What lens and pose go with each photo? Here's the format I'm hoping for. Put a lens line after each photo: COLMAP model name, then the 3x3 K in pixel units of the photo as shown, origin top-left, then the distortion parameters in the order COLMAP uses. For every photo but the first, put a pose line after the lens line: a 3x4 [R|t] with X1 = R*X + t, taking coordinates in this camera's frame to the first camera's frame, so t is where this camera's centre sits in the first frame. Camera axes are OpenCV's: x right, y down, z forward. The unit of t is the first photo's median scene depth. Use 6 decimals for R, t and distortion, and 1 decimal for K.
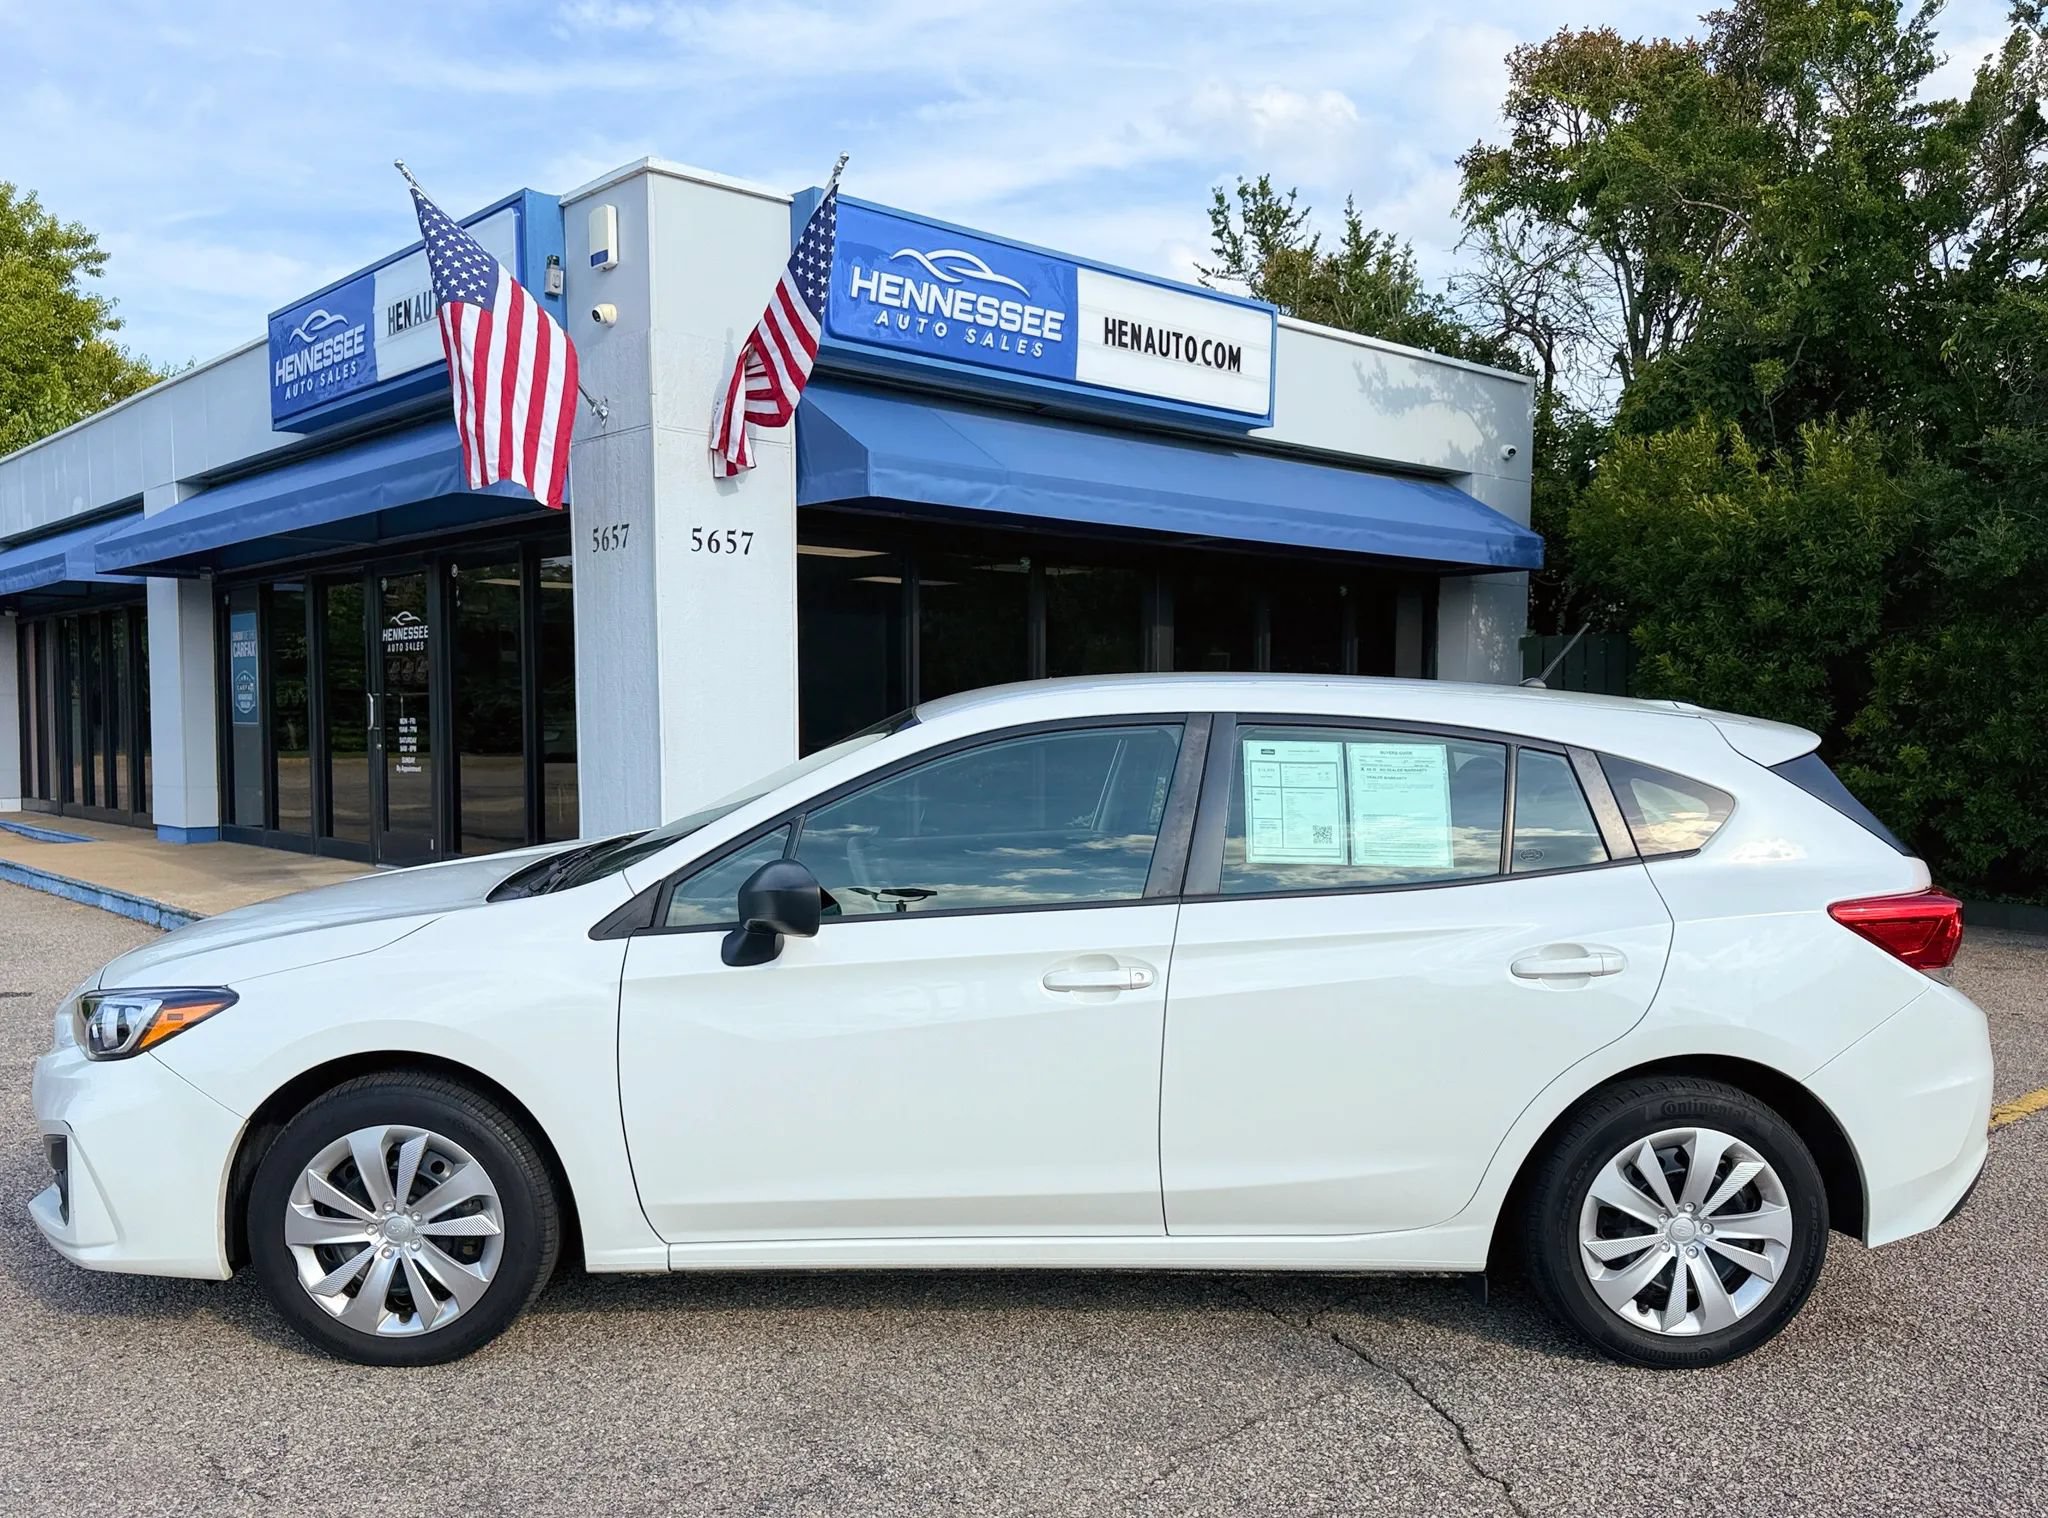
lens RADIAL K [[1813.8, 0, 1054.0], [0, 1813.8, 798.6], [0, 0, 1]] dist [0.079587, -0.074453]
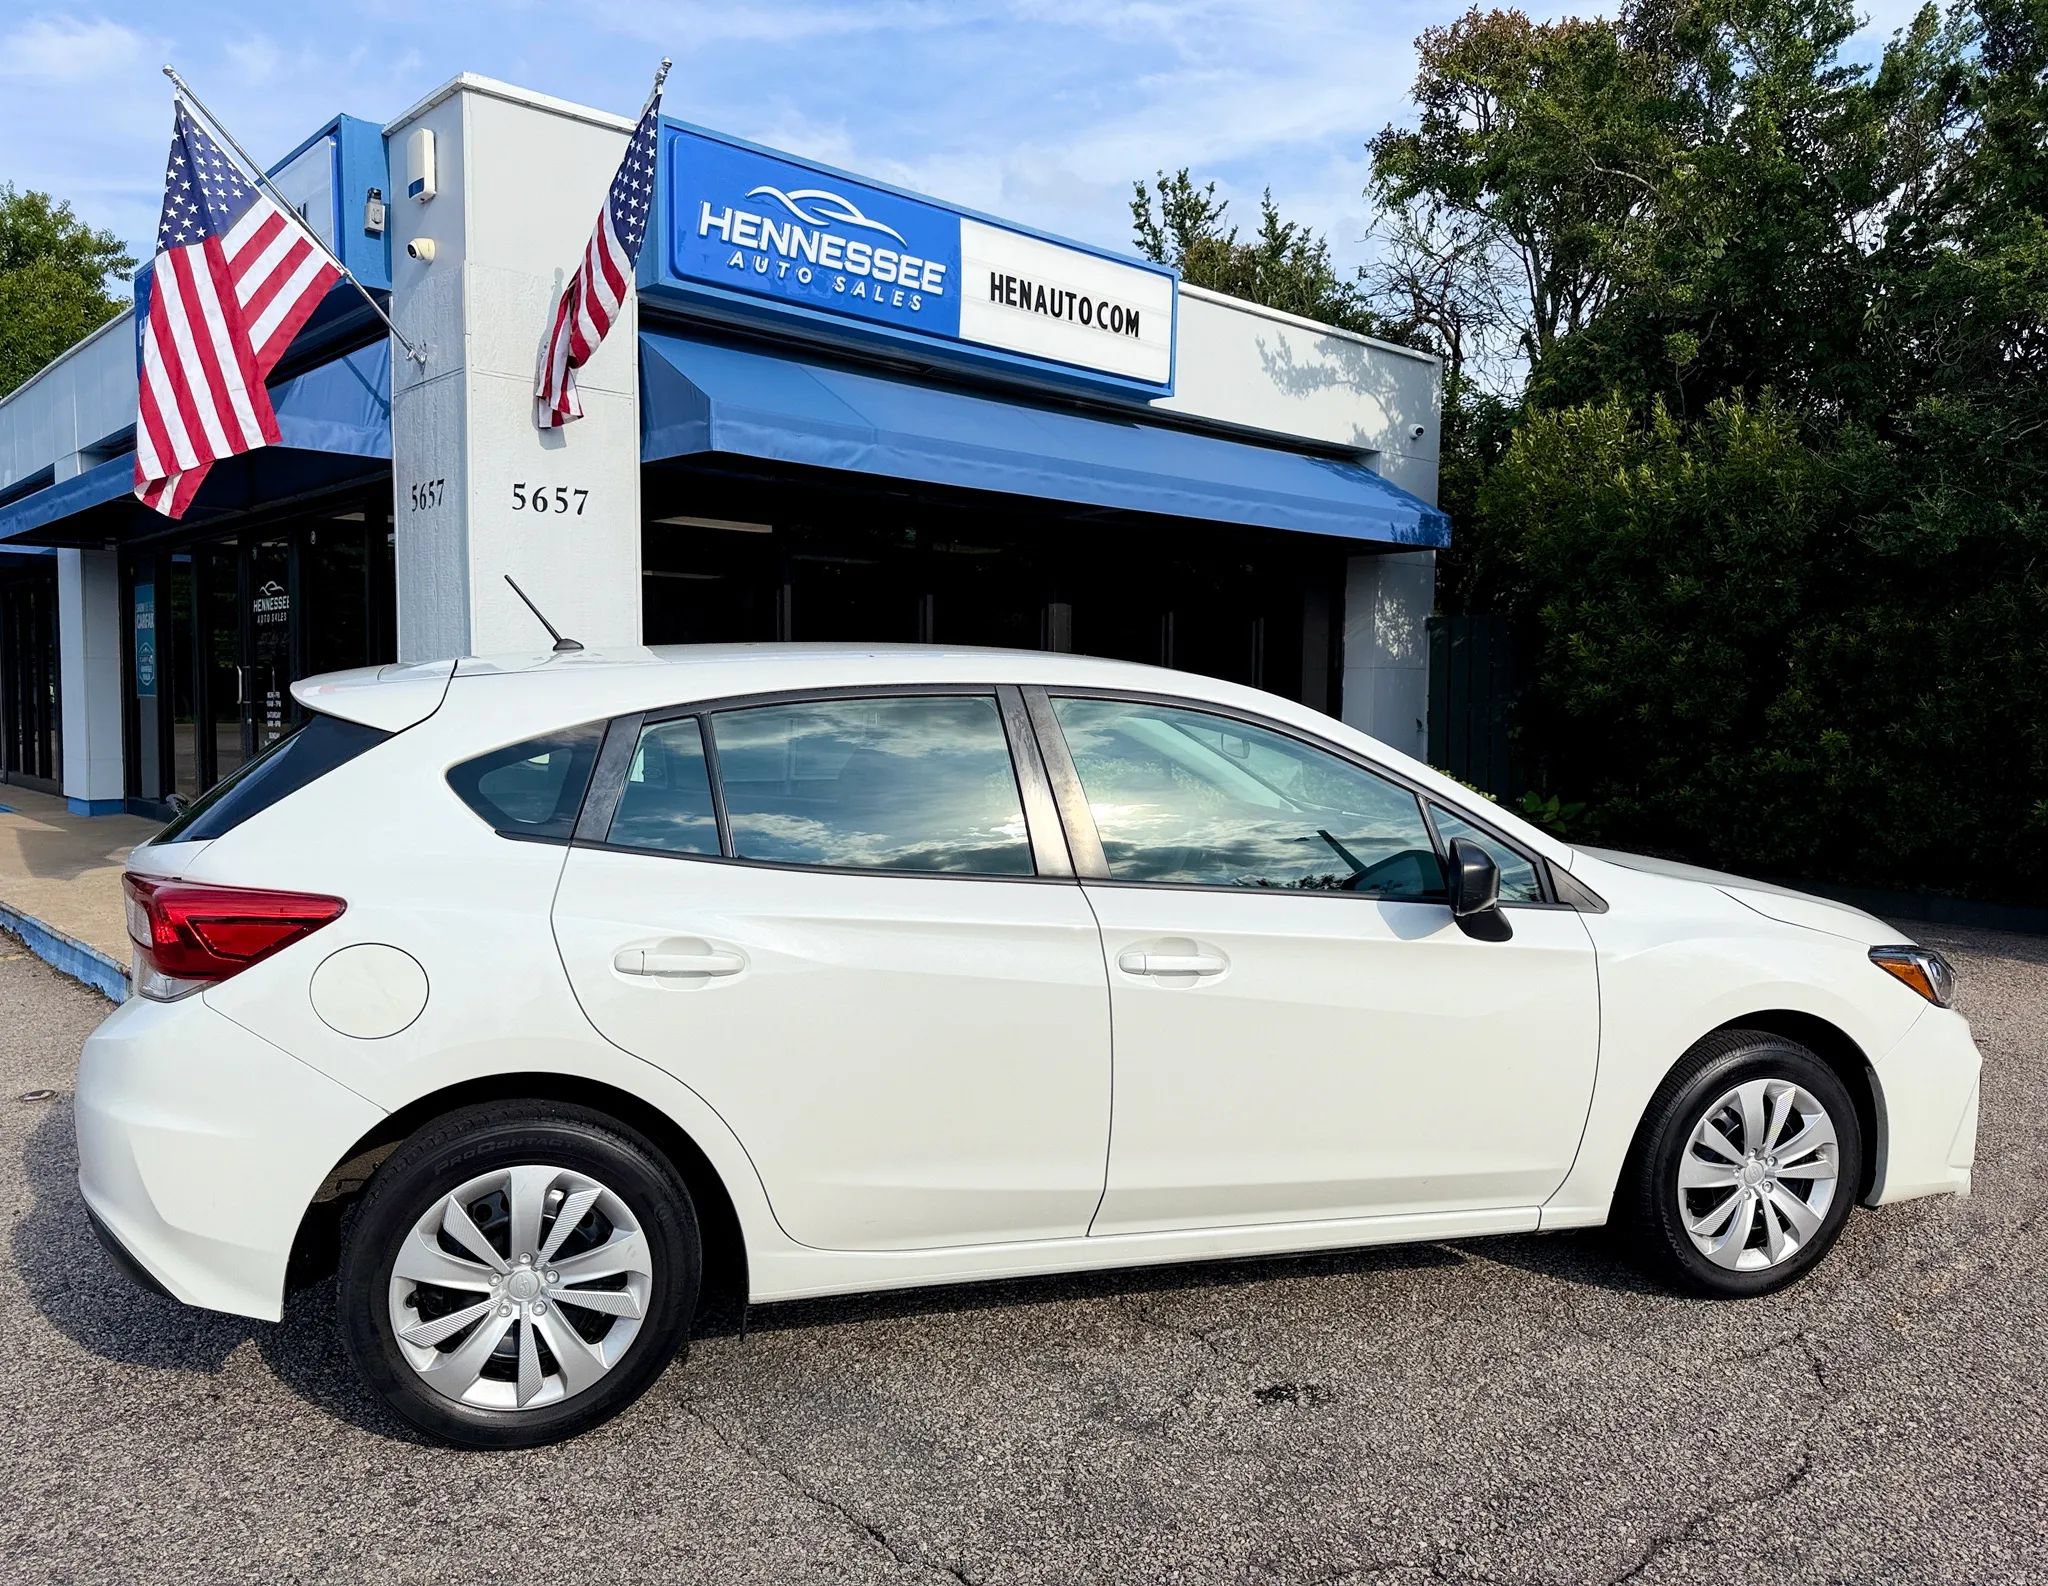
lens RADIAL K [[1561.0, 0, 1035.7], [0, 1561.0, 774.7], [0, 0, 1]] dist [0.059402, -0.082090]
pose [[0.999970, 0.005424, 0.005576, 0.050747], [-0.005471, 0.999950, 0.008323, -0.010889], [-0.005530, -0.008353, 0.999950, 0.194921]]
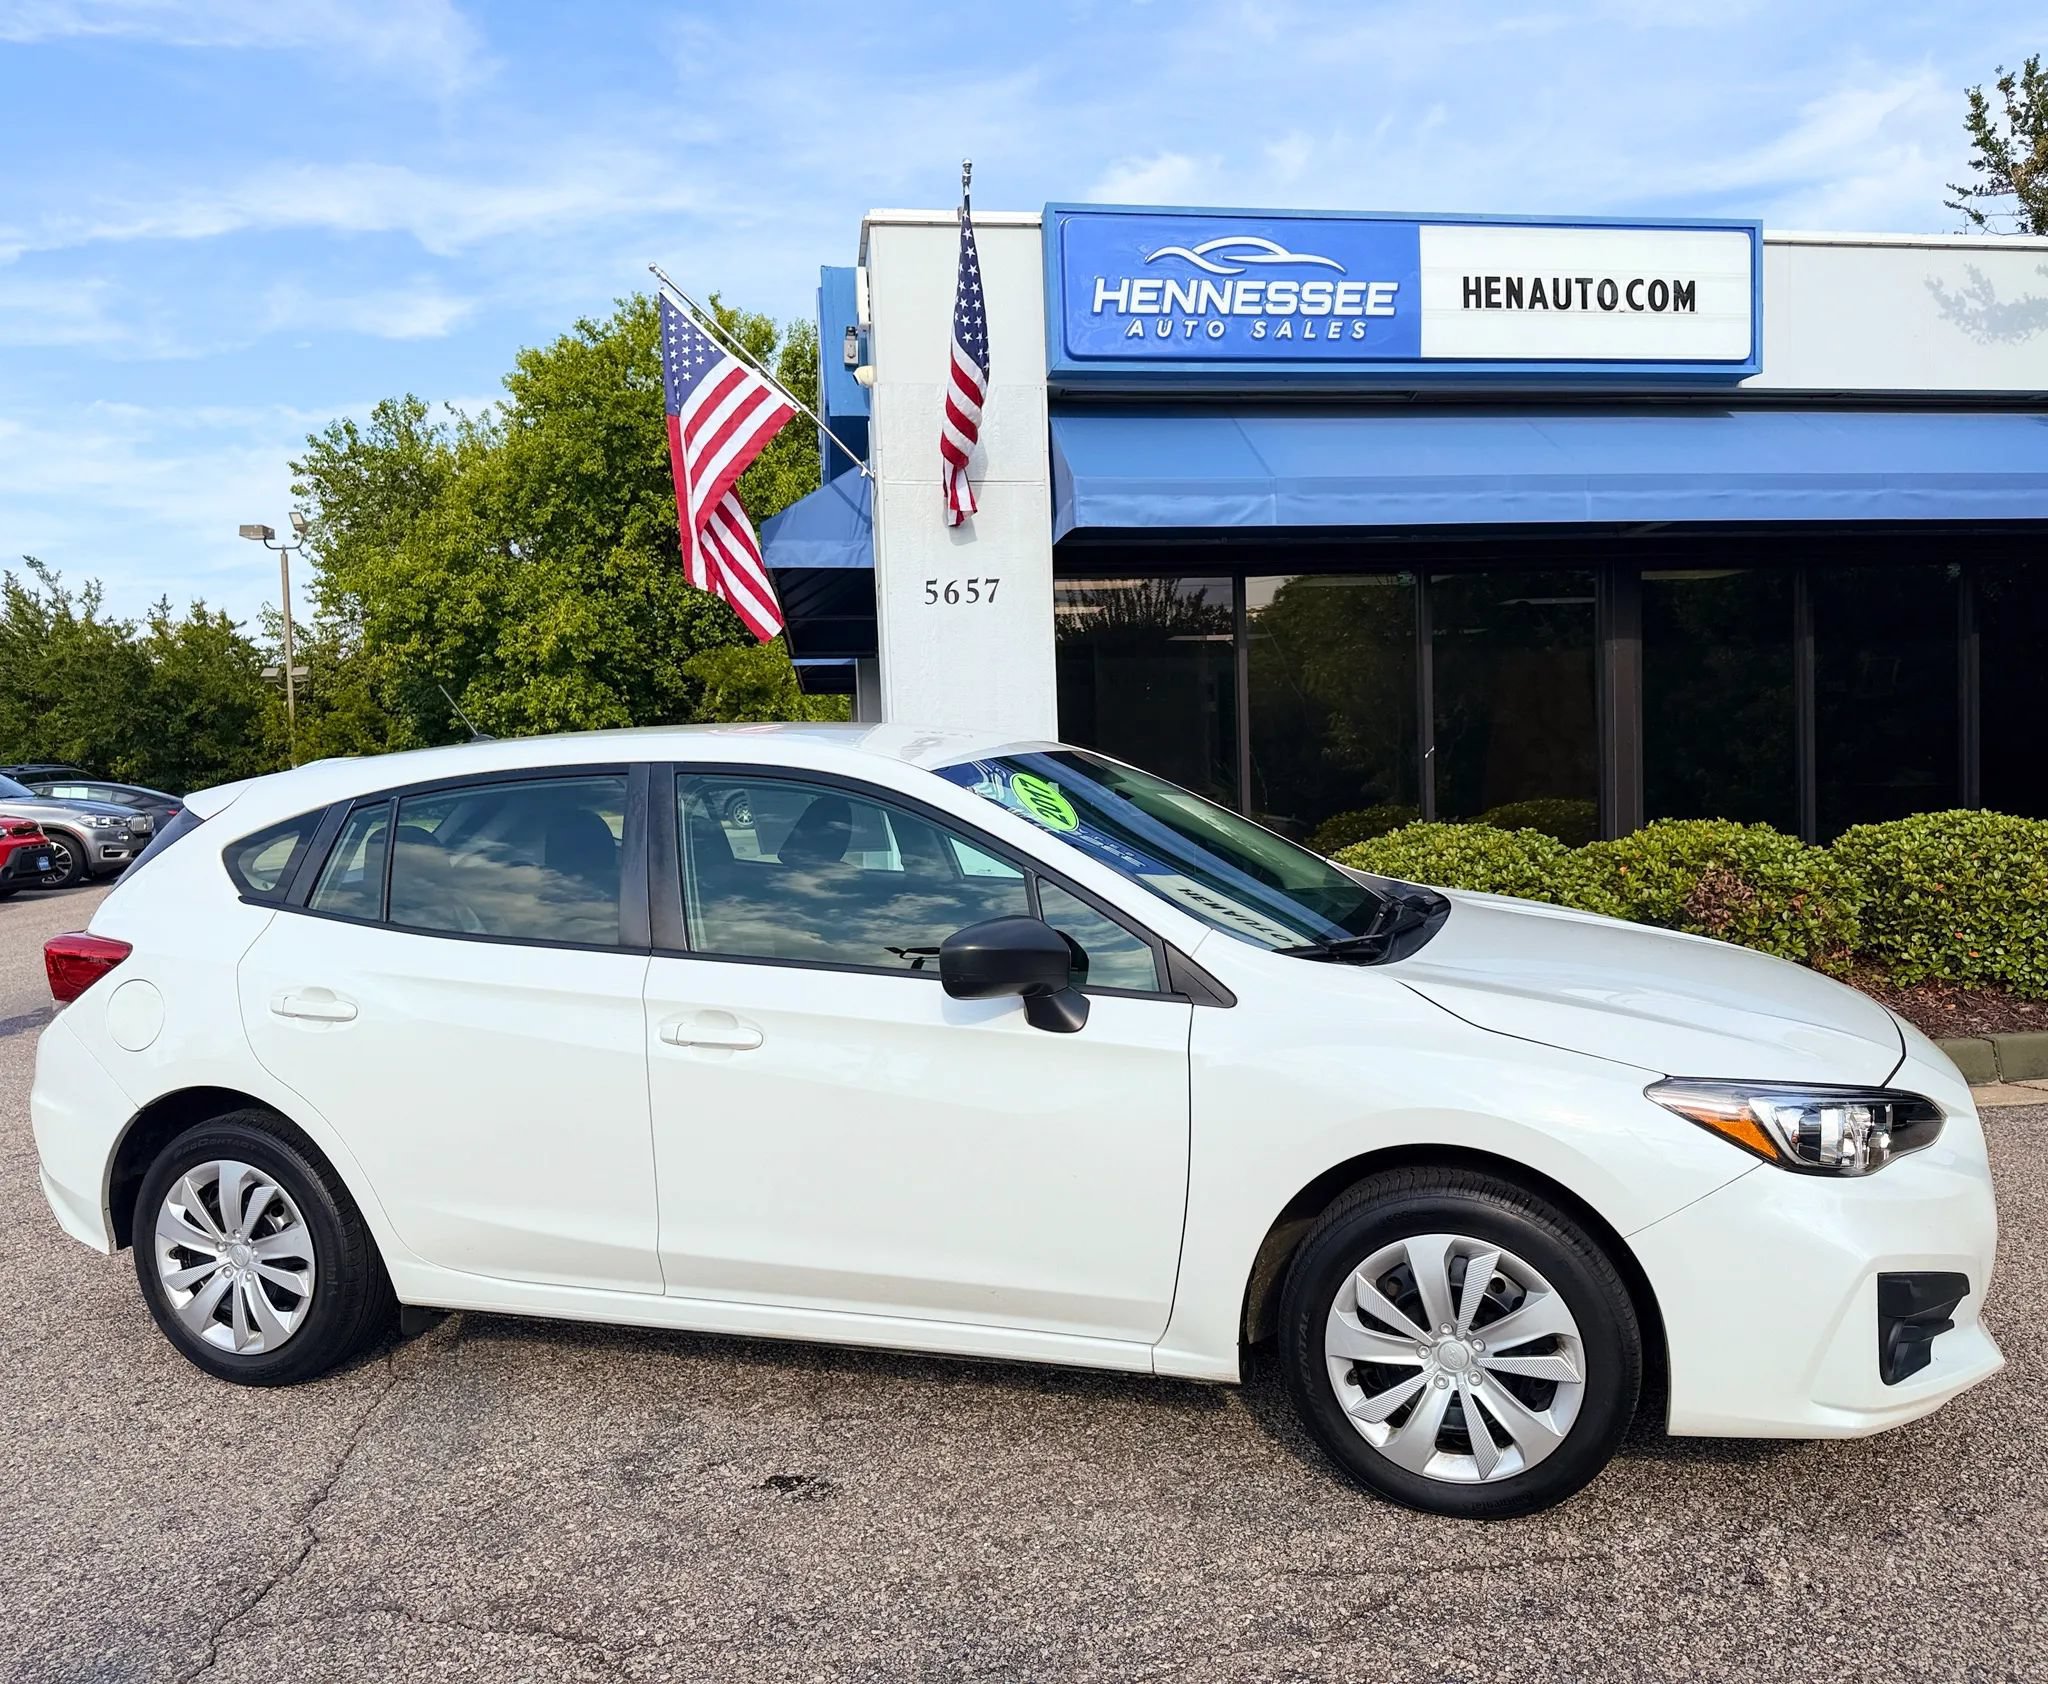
lens RADIAL K [[1683.0, 0, 1086.0], [0, 1683.0, 854.3], [0, 0, 1]] dist [0.006973, -0.021219]
pose [[0.817527, -0.002271, -0.575885, 0.350184], [0.011147, 0.999867, 0.011881, -0.010520], [0.575782, -0.016132, 0.817444, 0.278598]]
